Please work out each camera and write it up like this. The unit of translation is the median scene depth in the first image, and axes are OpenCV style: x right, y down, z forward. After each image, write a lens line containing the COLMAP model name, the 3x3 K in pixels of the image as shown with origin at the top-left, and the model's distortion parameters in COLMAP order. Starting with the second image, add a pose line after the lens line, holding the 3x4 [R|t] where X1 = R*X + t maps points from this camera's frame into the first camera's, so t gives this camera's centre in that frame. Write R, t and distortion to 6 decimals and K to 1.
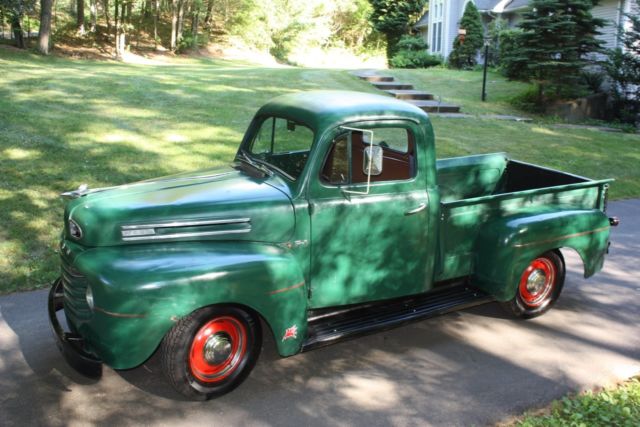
lens RADIAL K [[639.5, 0, 320.0], [0, 639.5, 213.5], [0, 0, 1]] dist [-0.101802, 0.034055]
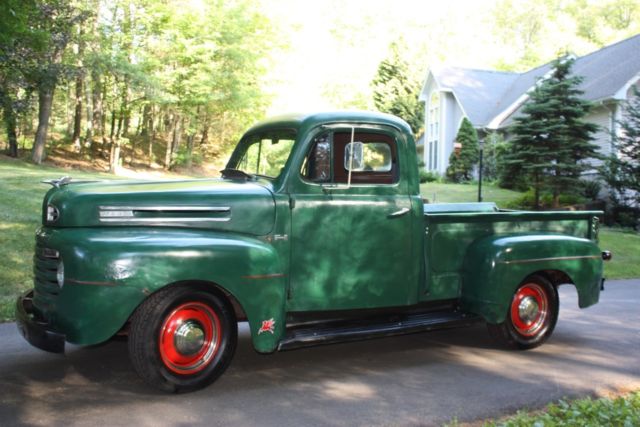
lens RADIAL K [[669.3, 0, 320.8], [0, 669.3, 197.6], [0, 0, 1]] dist [-0.103657, 0.010464]
pose [[0.999918, 0.011903, 0.004671, 0.006129], [-0.010461, 0.971578, -0.236487, 0.054295], [-0.007353, 0.236419, 0.971623, -0.003013]]
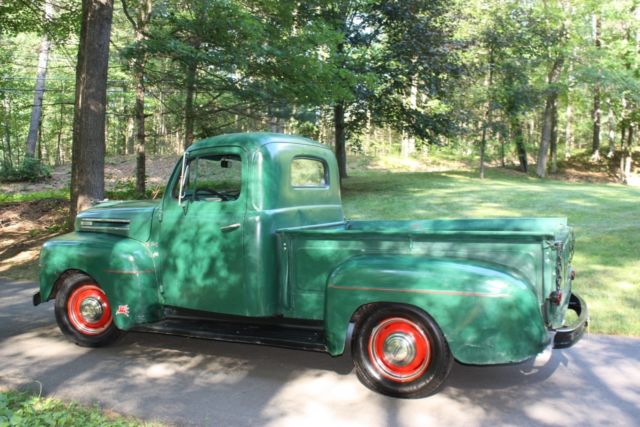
lens RADIAL K [[639.4, 0, 320.0], [0, 639.4, 213.5], [0, 0, 1]] dist [-0.037237, 0.002035]
pose [[0.603048, 0.019511, -0.797466, 0.274256], [-0.194851, 0.973021, -0.123542, 0.018827], [0.773541, 0.229889, 0.590580, 0.116918]]
